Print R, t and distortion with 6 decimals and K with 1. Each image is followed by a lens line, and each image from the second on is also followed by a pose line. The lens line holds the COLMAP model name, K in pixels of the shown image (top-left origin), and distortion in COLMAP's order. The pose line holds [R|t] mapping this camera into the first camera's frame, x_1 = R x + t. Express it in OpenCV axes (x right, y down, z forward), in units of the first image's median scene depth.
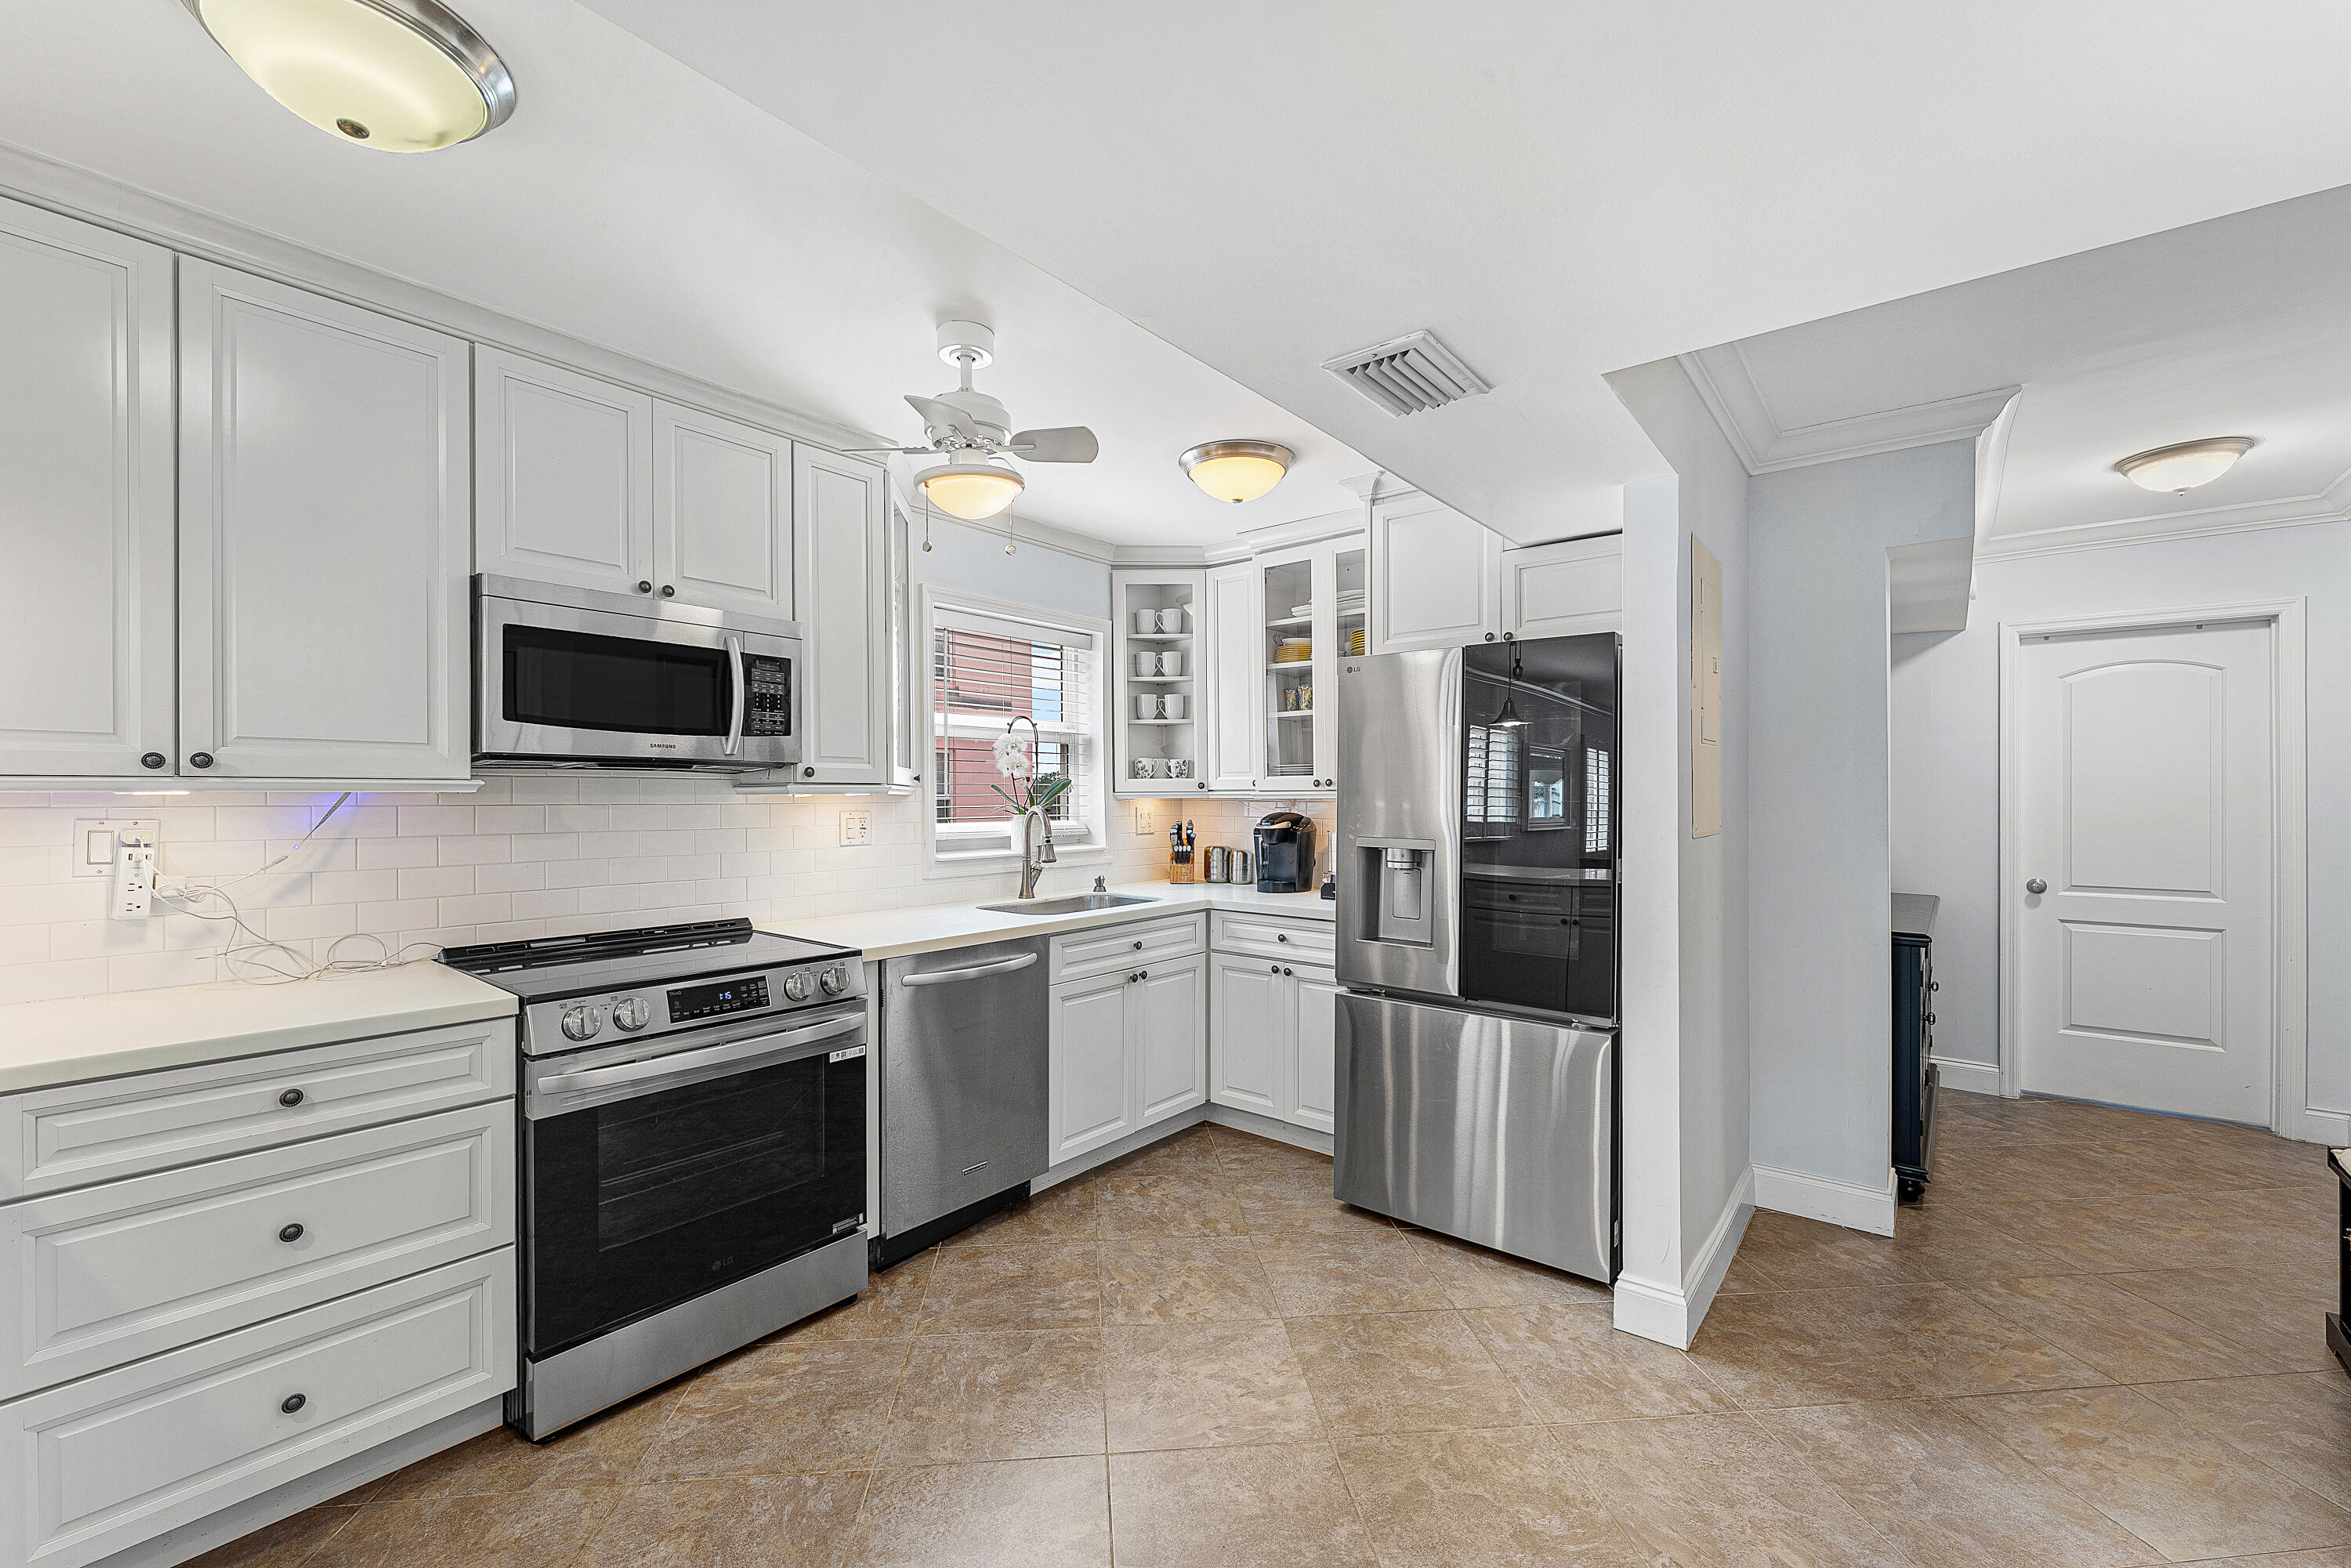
lens RADIAL K [[944.5, 0, 1177.9], [0, 944.5, 792.3], [0, 0, 1]] dist [-0.000601, -0.000514]
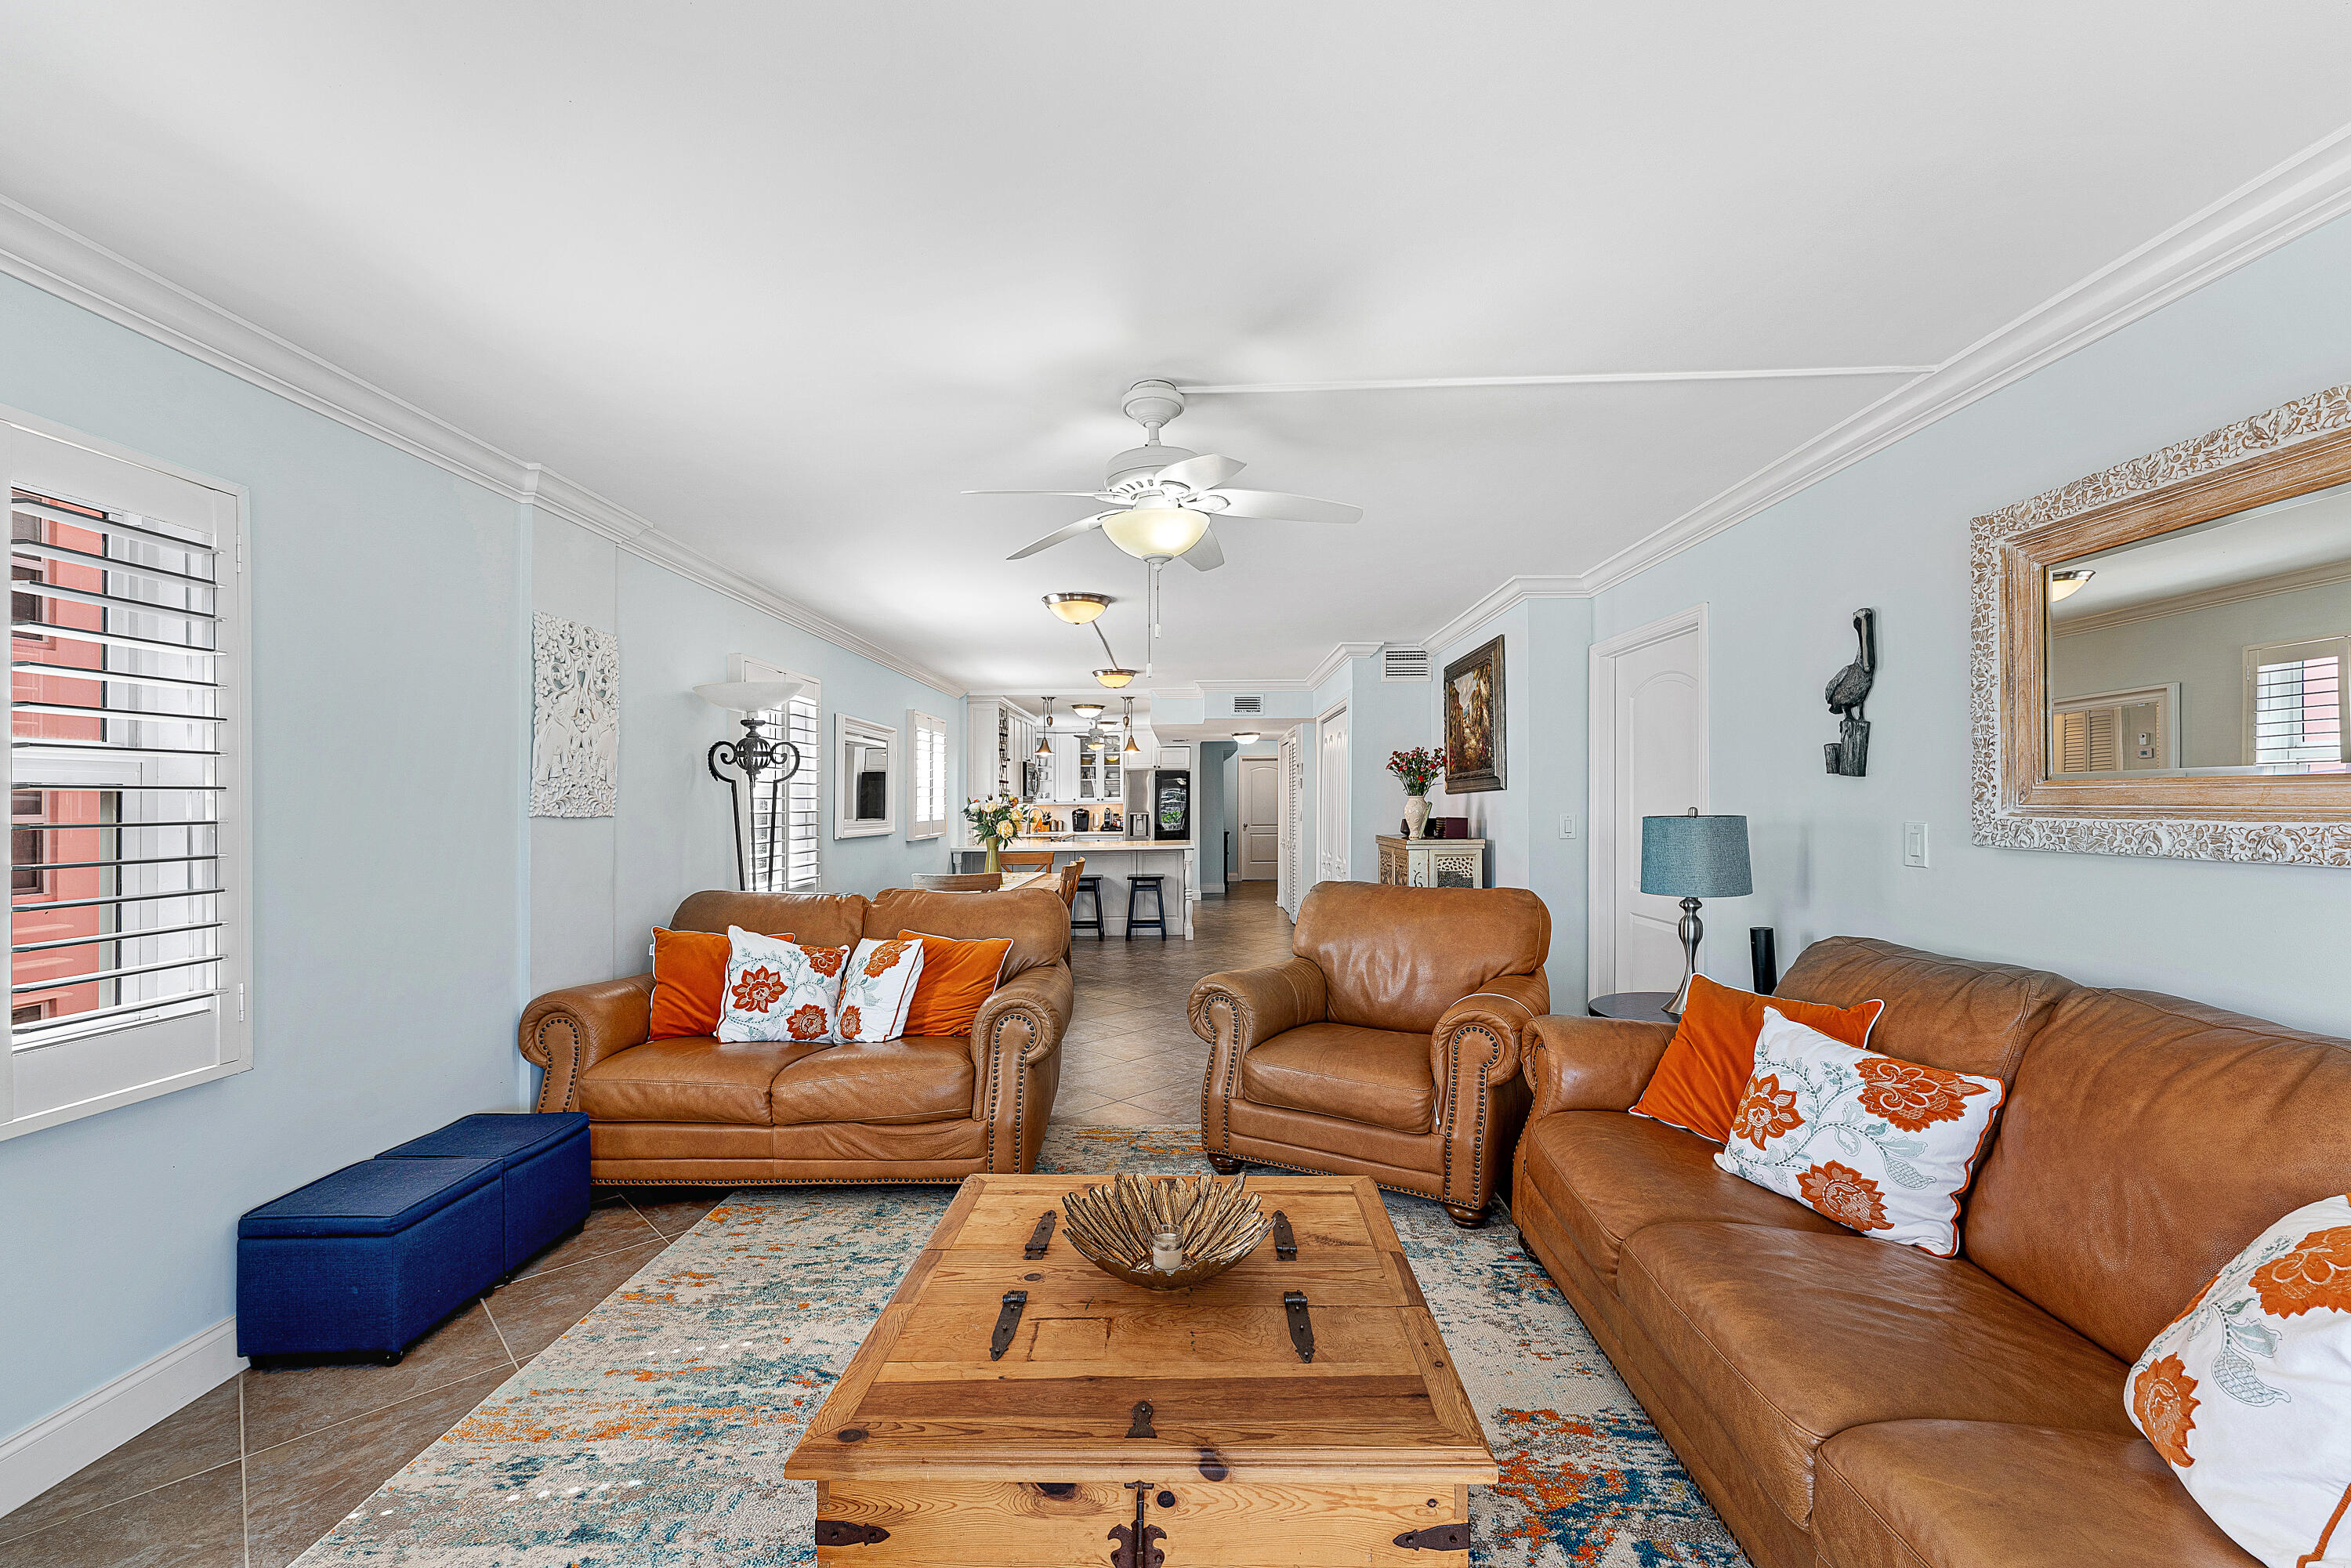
lens RADIAL K [[940.7, 0, 1186.3], [0, 940.7, 804.0], [0, 0, 1]] dist [0.000059, -0.000265]
pose [[0.776364, -0.011943, 0.630171, -1.851252], [0.010599, 0.999926, 0.005893, -0.011815], [-0.630195, 0.002104, 0.776434, -1.996204]]
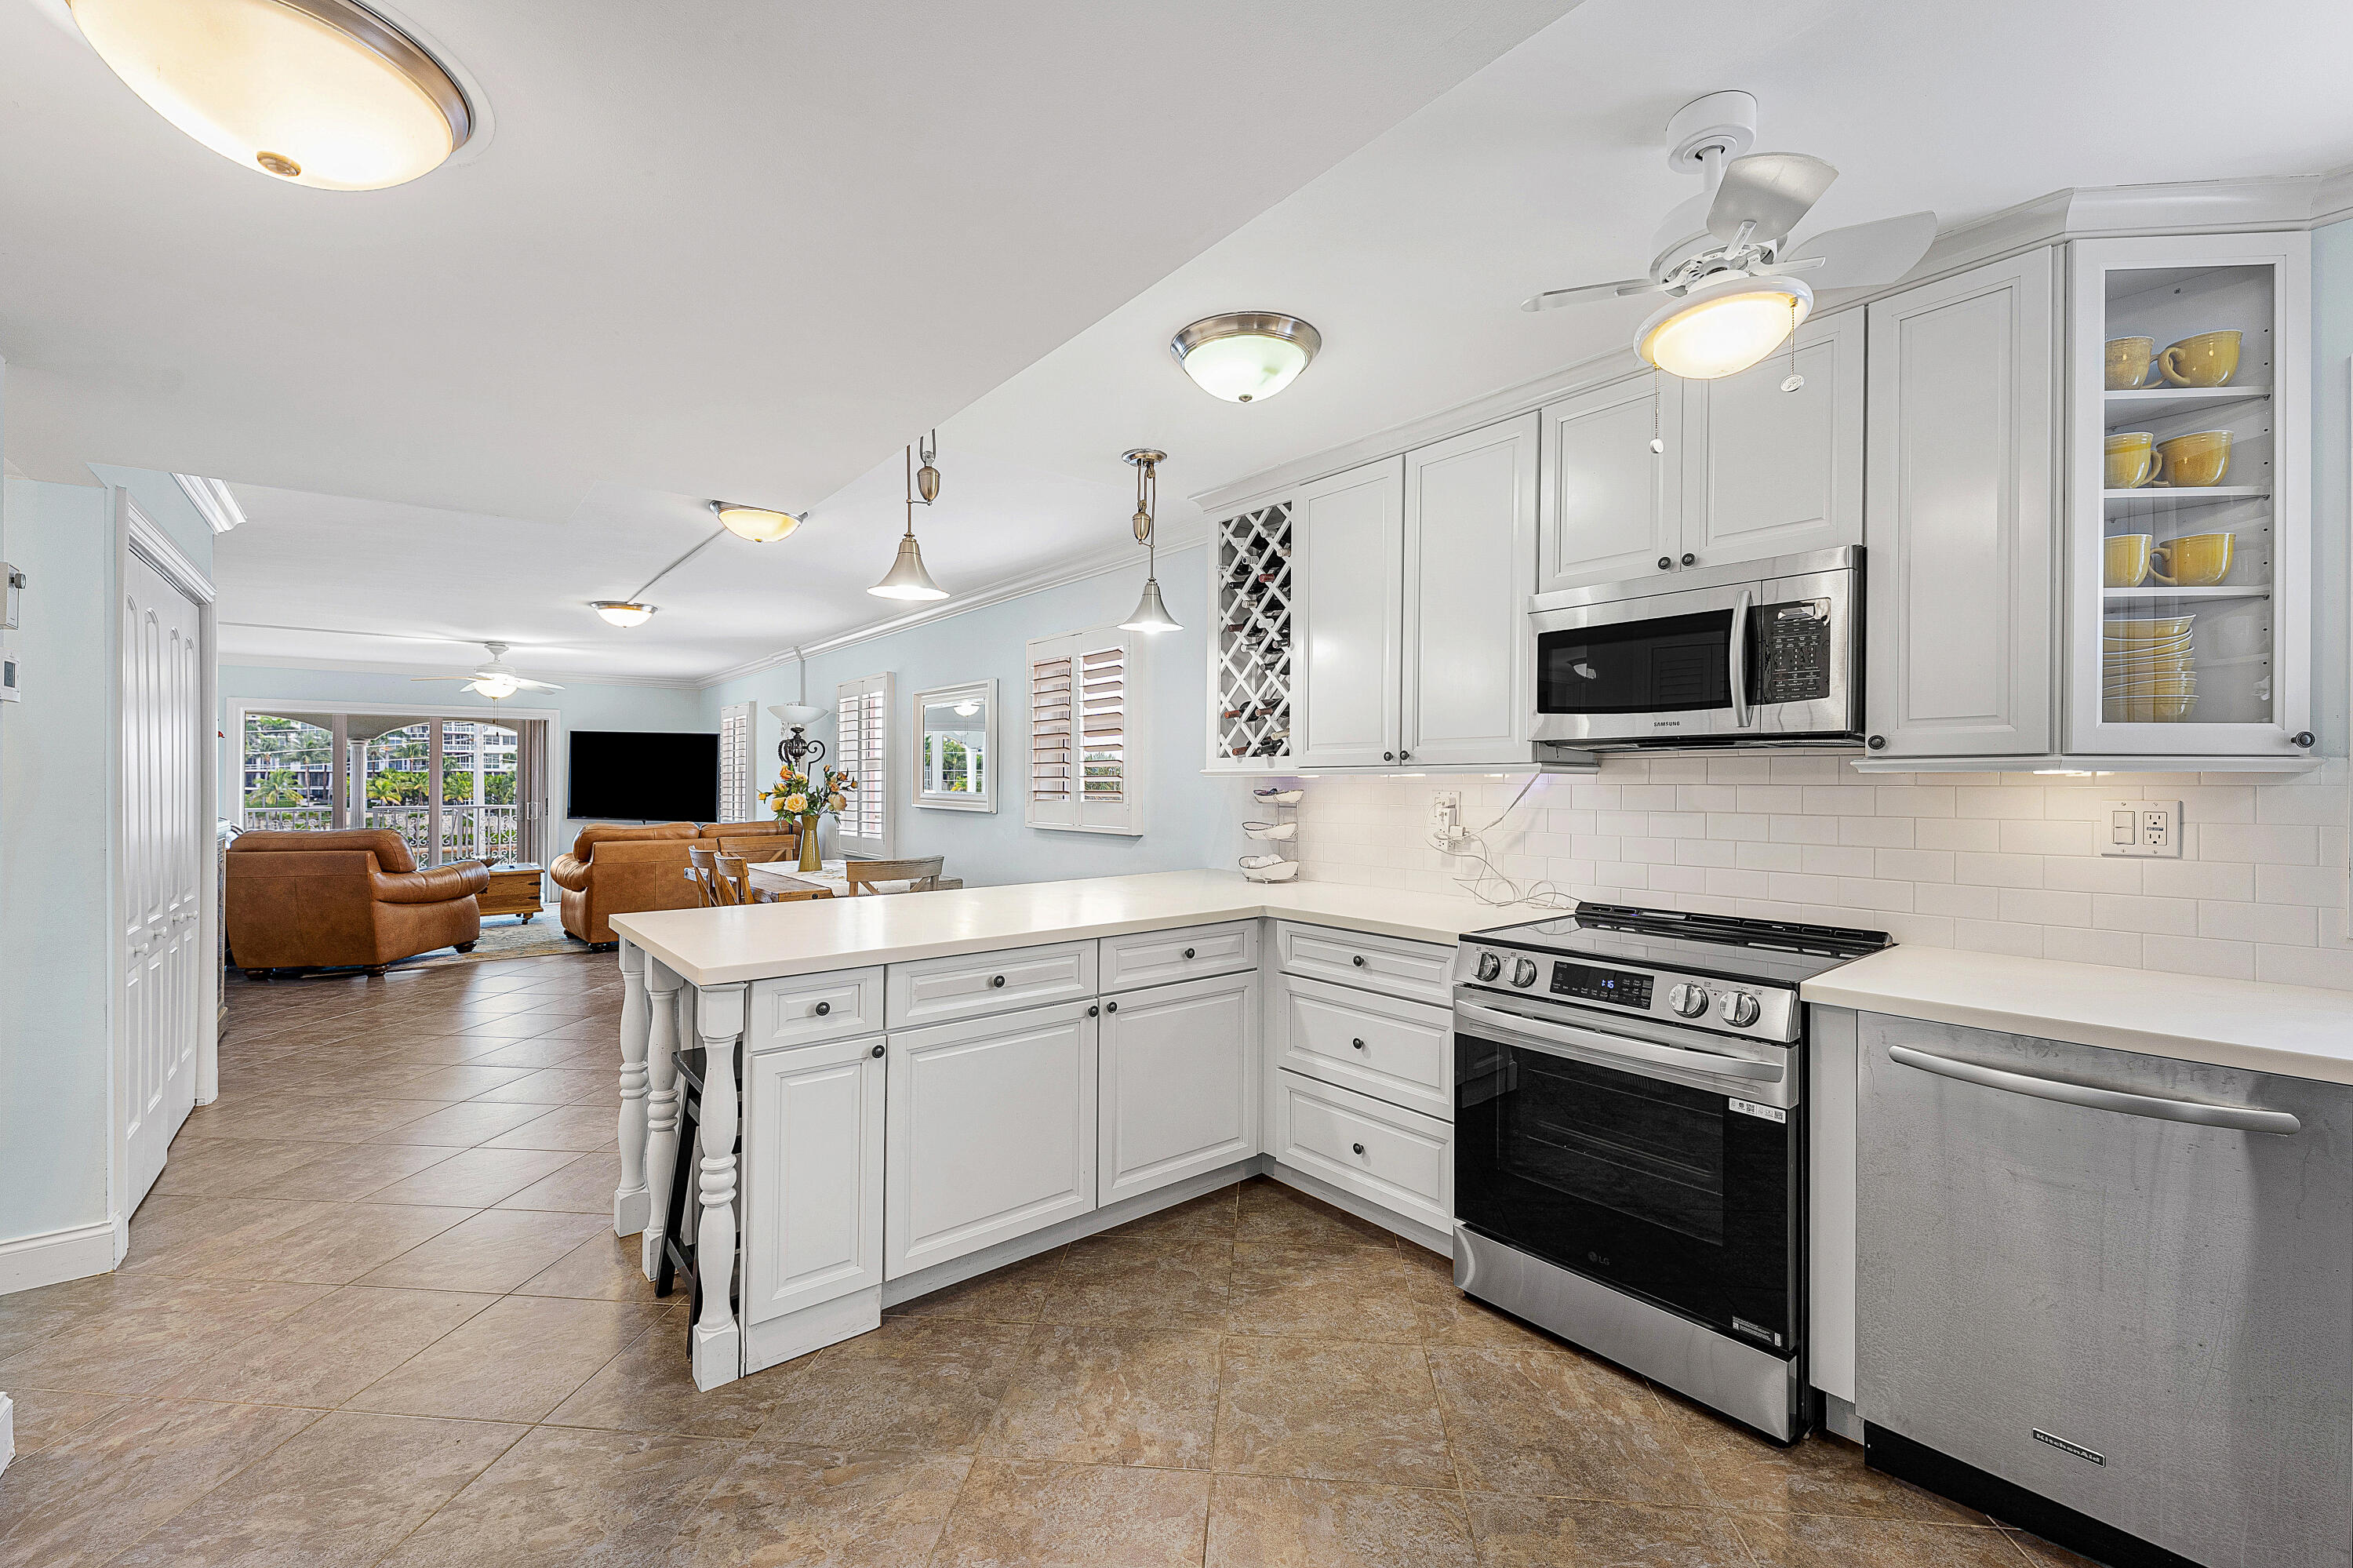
lens RADIAL K [[971.1, 0, 1185.6], [0, 971.1, 766.4], [0, 0, 1]] dist [-0.002551, -0.000115]
pose [[-0.200950, -0.015235, -0.979483, 0.341342], [0.002850, 0.999866, -0.016137, 0.005634], [0.979597, -0.006034, -0.200880, 0.461148]]
